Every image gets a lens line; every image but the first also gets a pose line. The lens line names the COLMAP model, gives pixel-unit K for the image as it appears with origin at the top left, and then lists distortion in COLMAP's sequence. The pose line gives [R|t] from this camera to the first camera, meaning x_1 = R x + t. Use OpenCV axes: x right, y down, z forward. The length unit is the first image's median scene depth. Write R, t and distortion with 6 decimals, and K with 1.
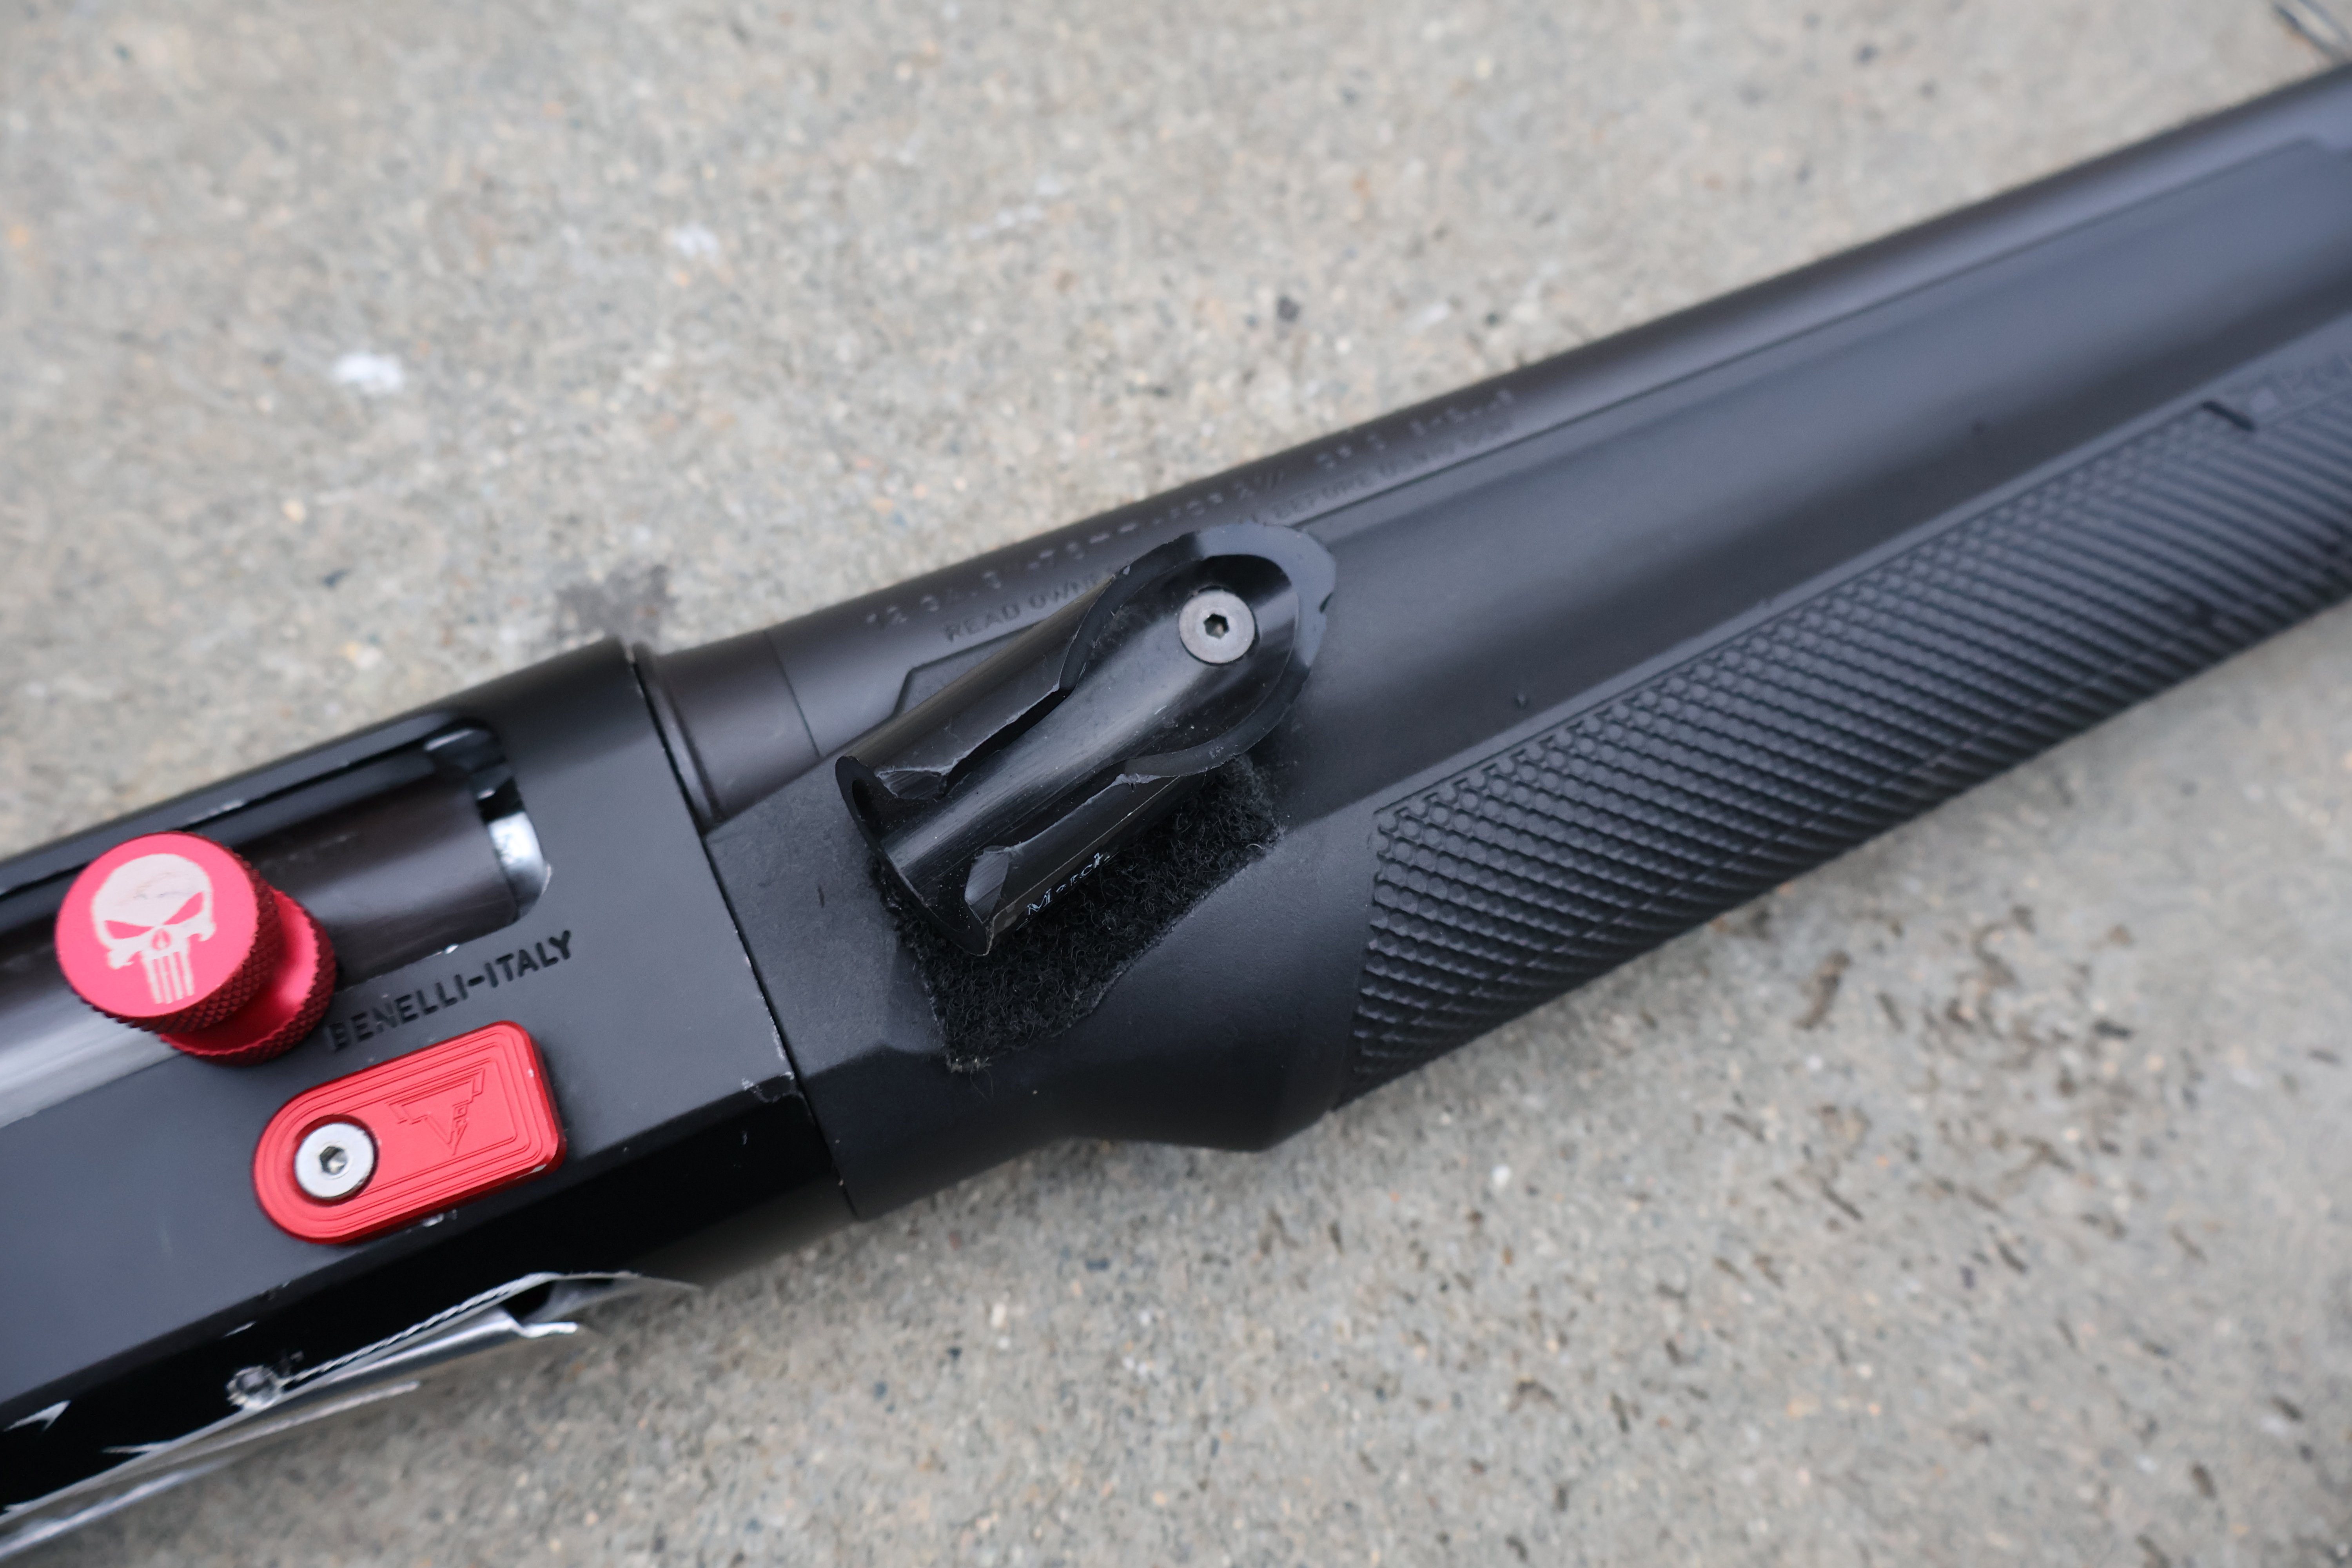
lens RADIAL K [[1925.0, 0, 1158.1], [0, 1925.0, 787.8], [0, 0, 1]] dist [-0.000134, 0.000859]
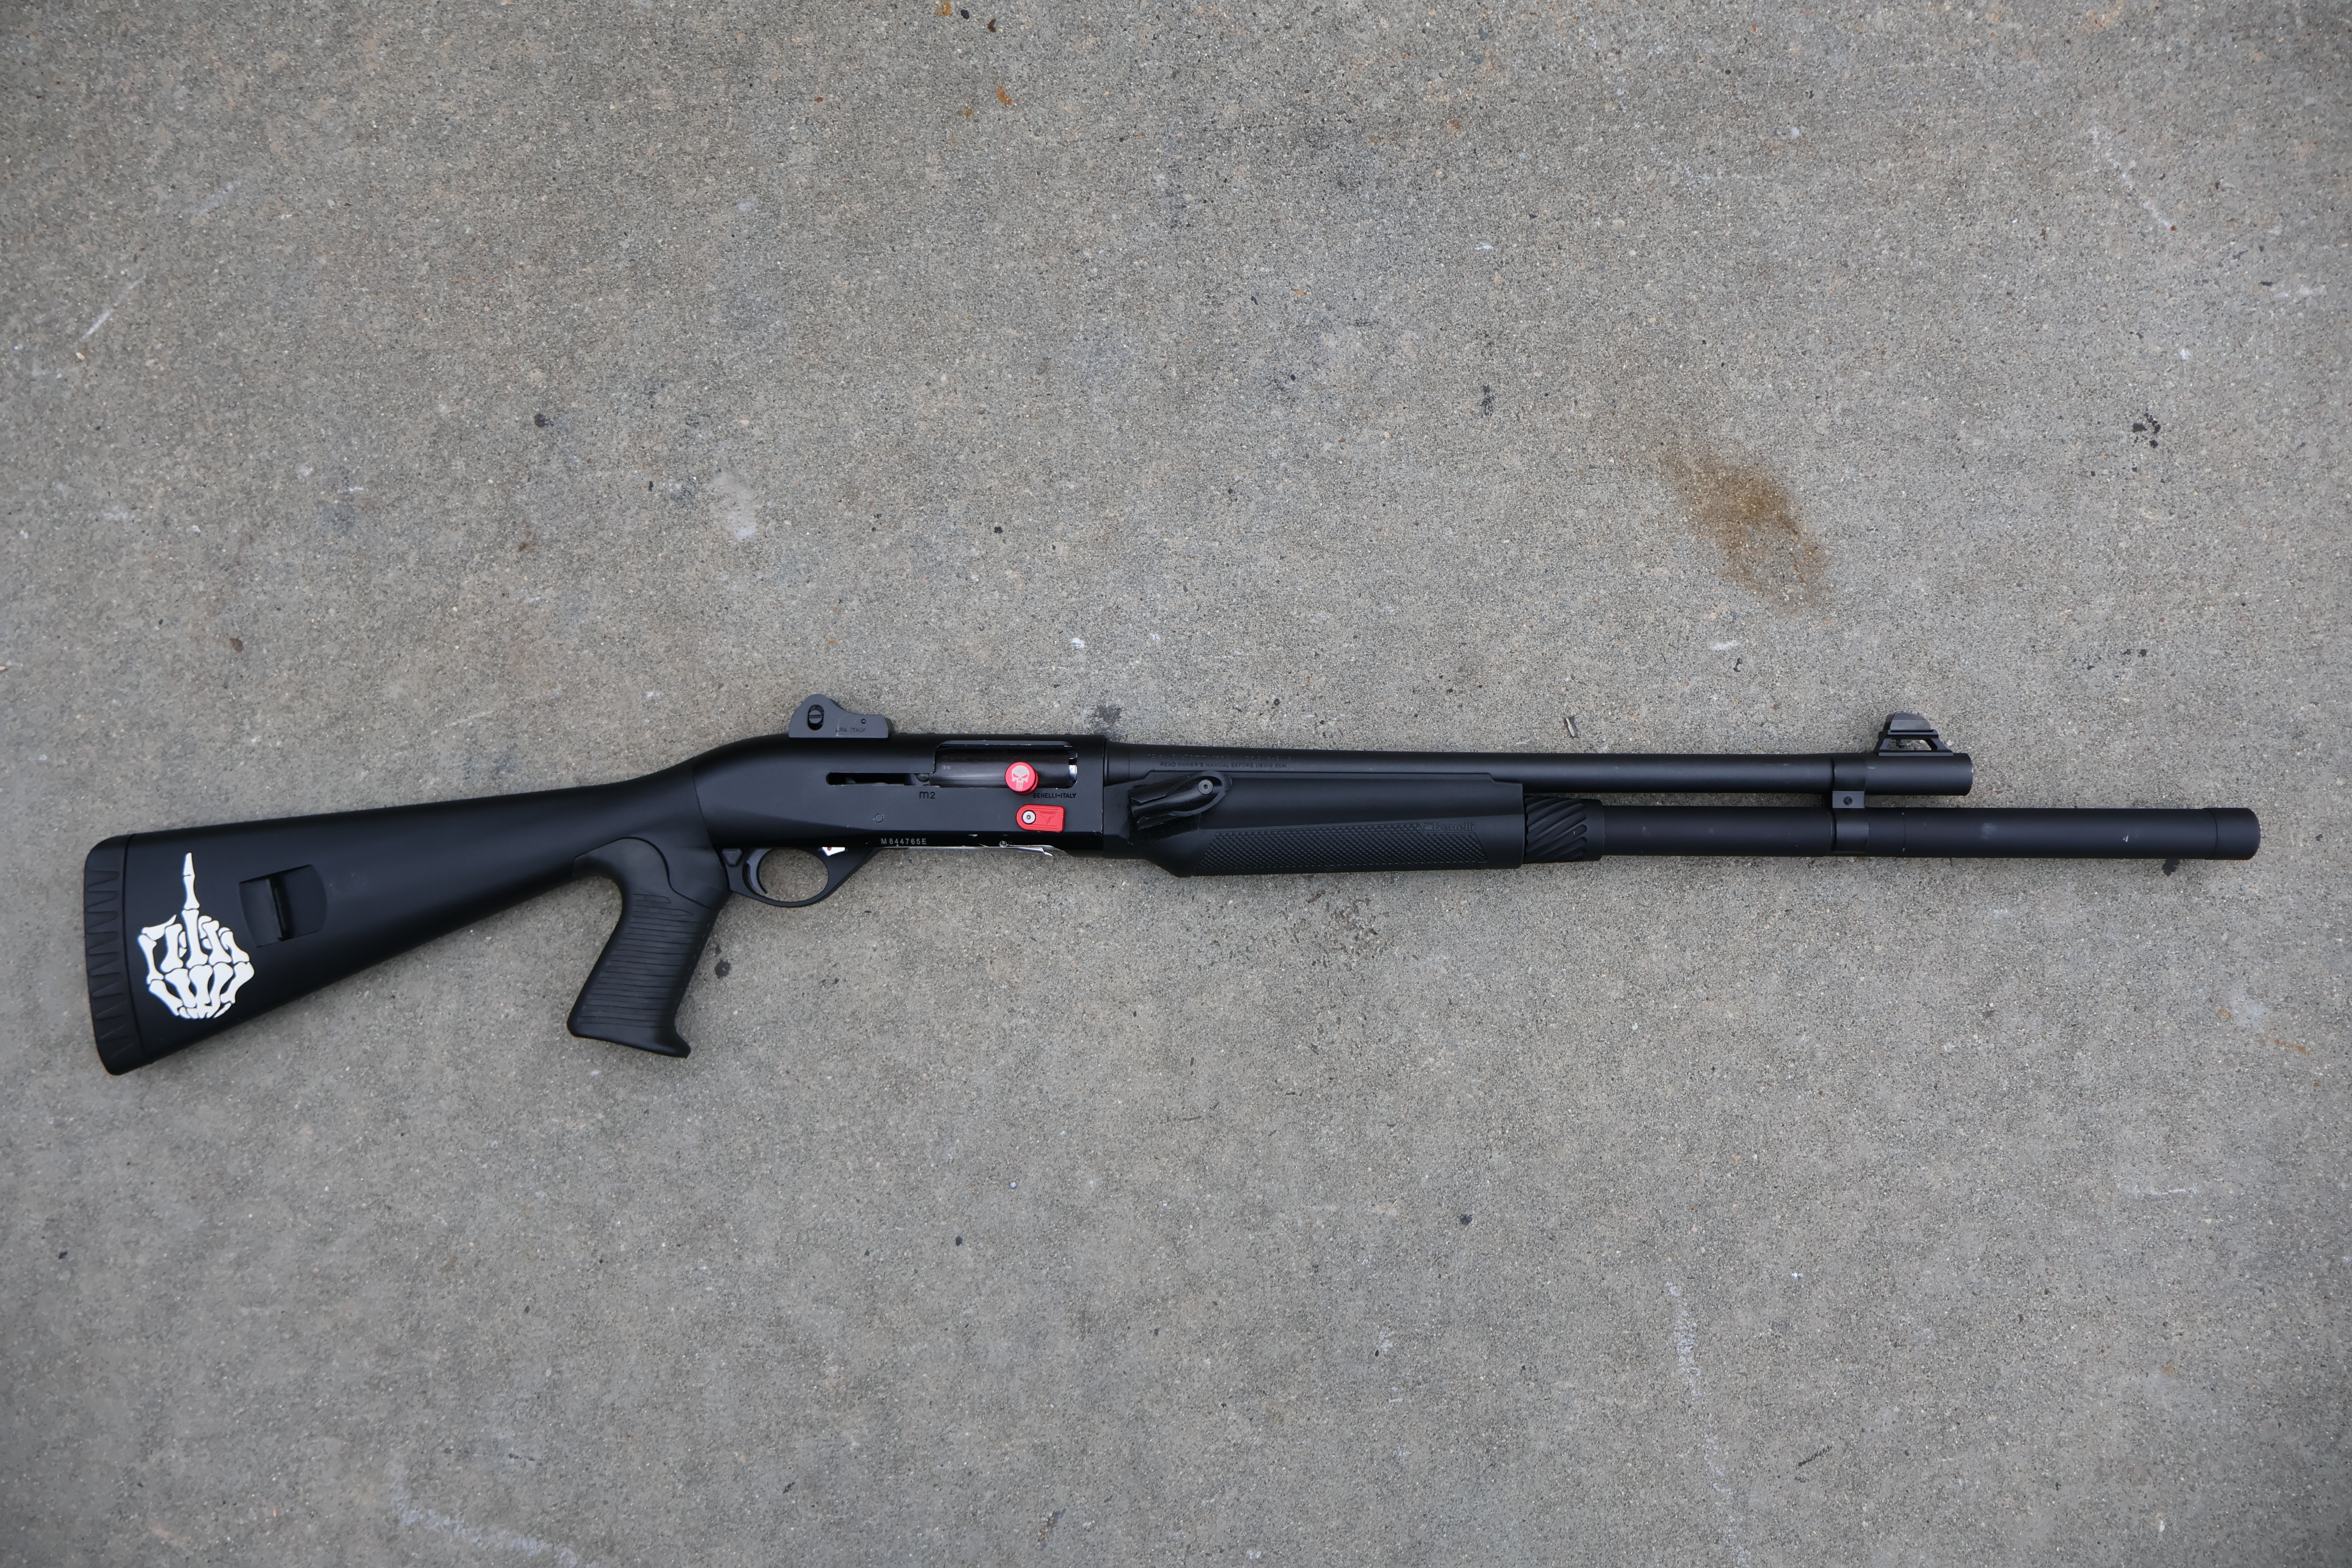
lens RADIAL K [[1925.0, 0, 1170.9], [0, 1925.0, 791.9], [0, 0, 1]] dist [-0.000134, 0.000859]
pose [[0.900315, 0.413634, -0.135428, 0.564755], [-0.371306, 0.892279, 0.256848, -1.183272], [0.227080, -0.180959, 0.956916, -3.463566]]
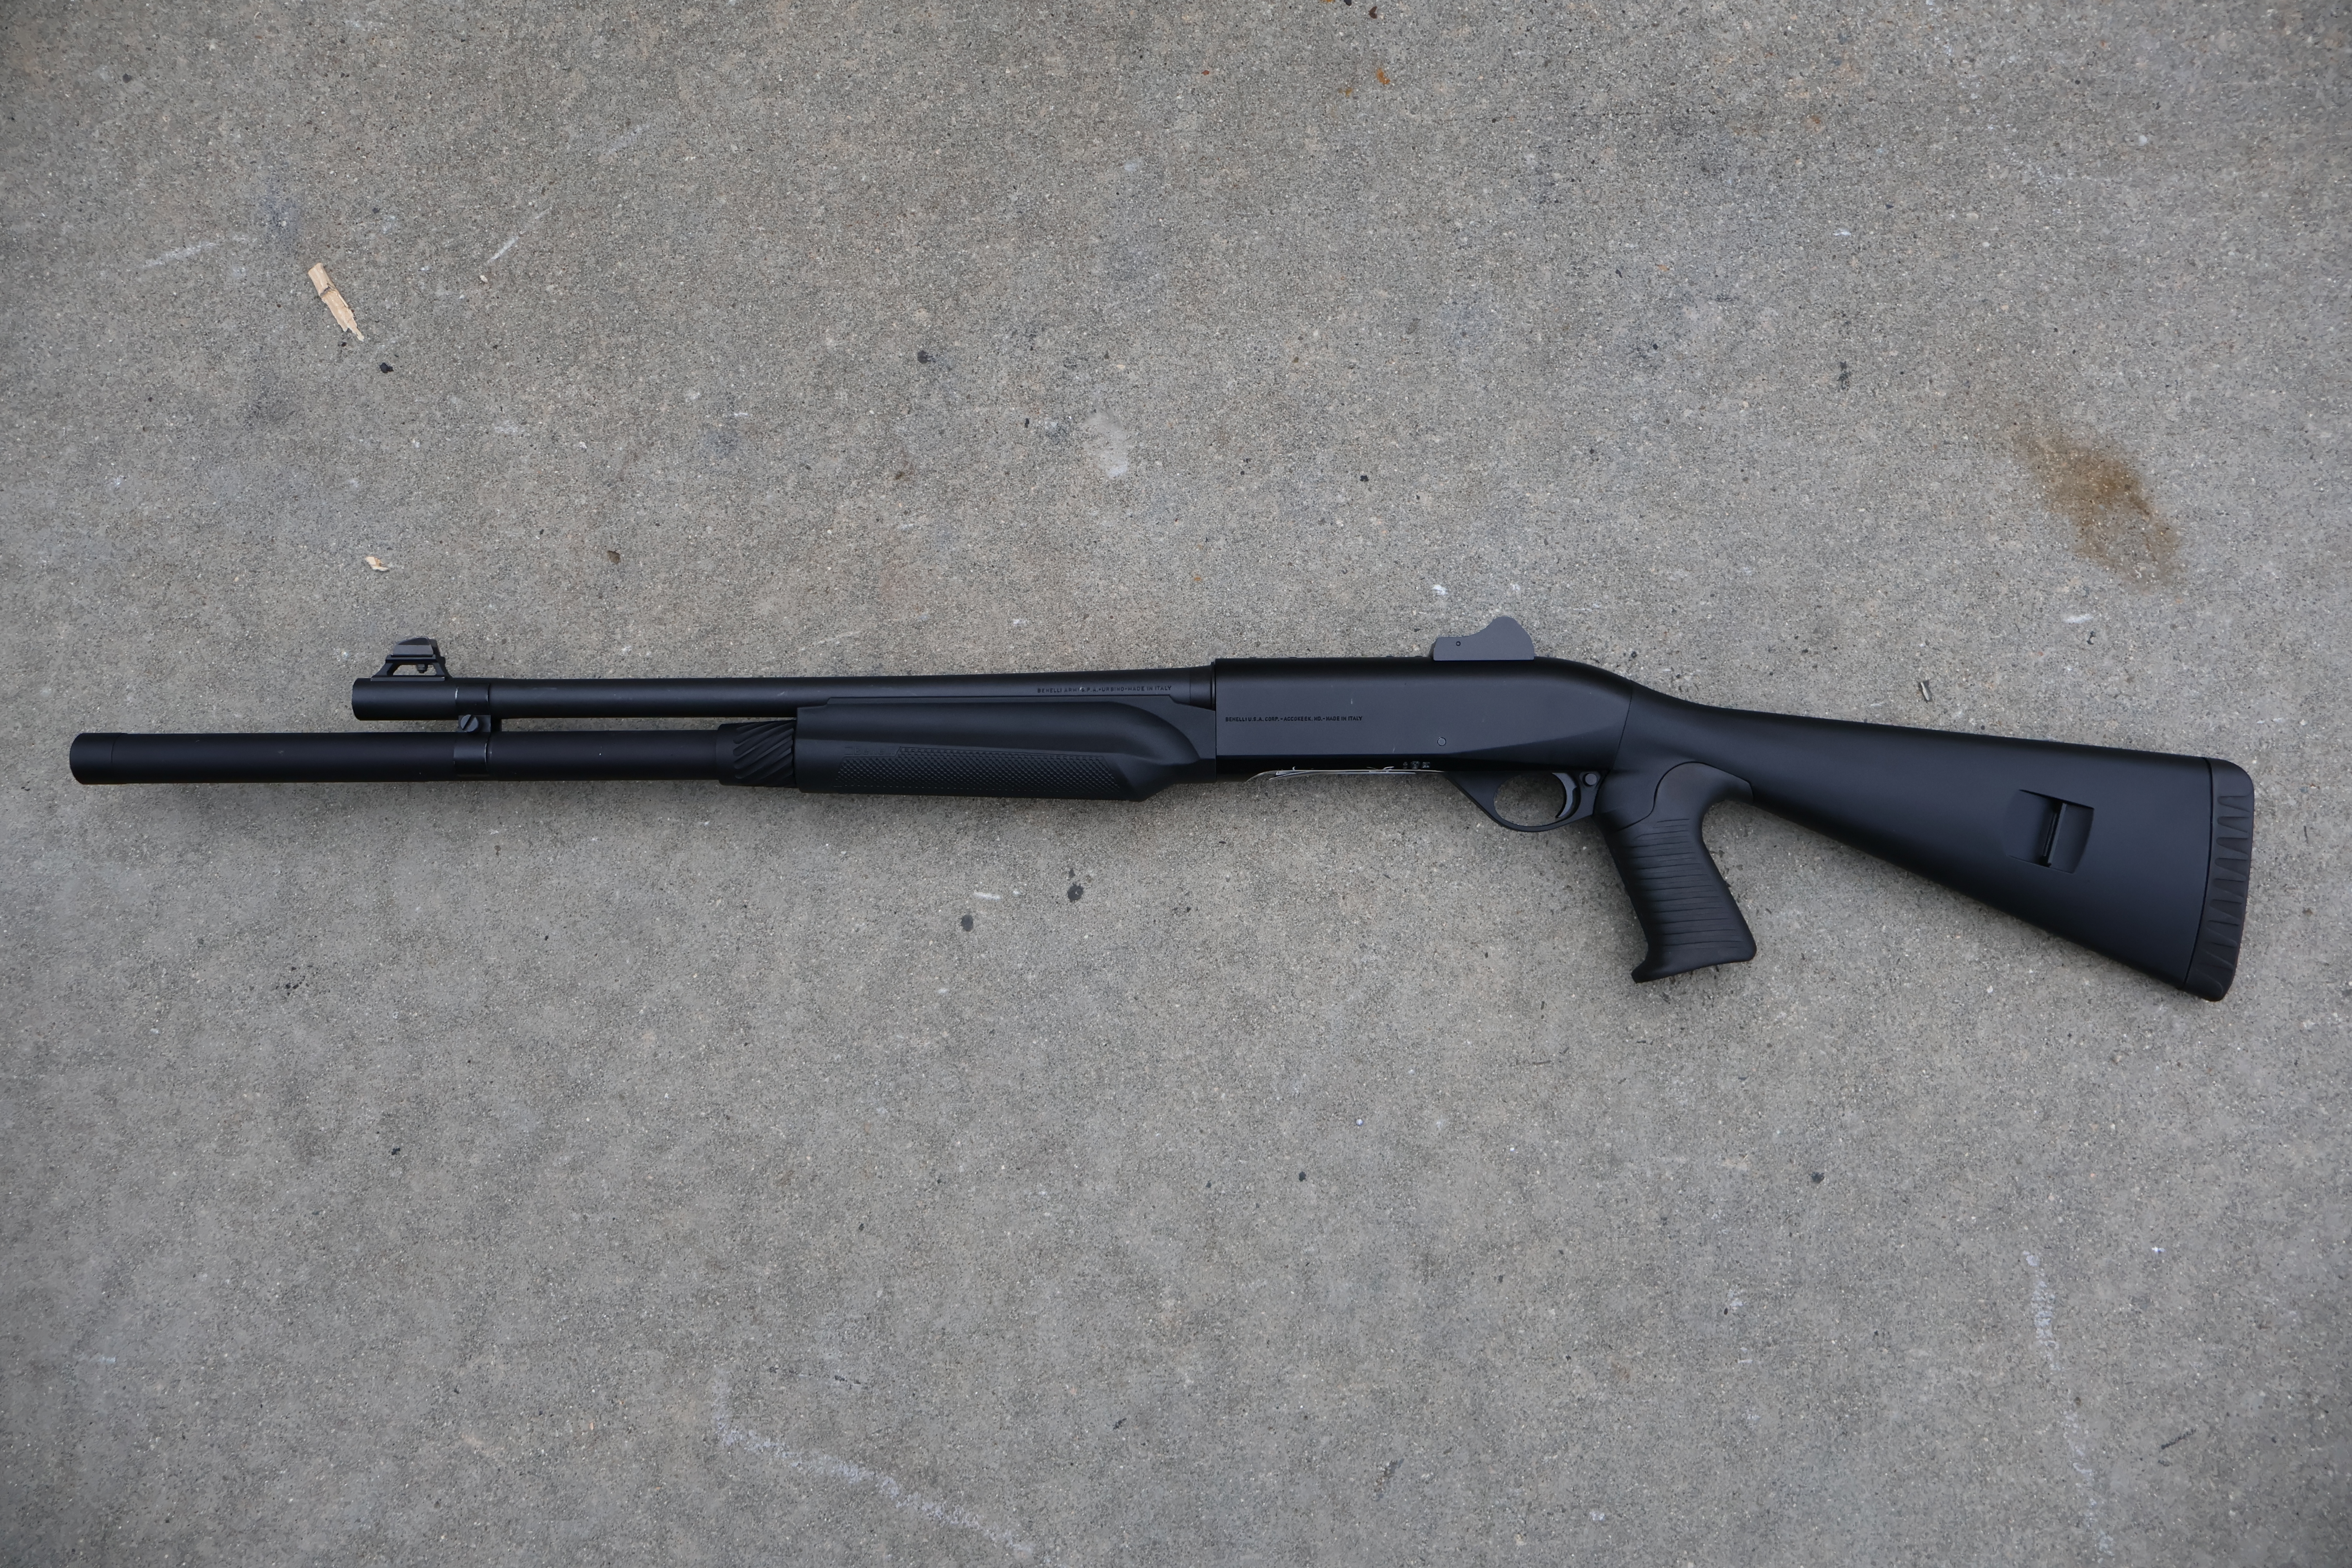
lens RADIAL K [[1925.0, 0, 1173.6], [0, 1925.0, 813.6], [0, 0, 1]] dist [-0.000134, 0.000859]
pose [[0.879975, 0.437515, -0.184997, 0.123634], [-0.410453, 0.896367, 0.167494, -0.252363], [0.239107, -0.071458, 0.968360, -3.784388]]
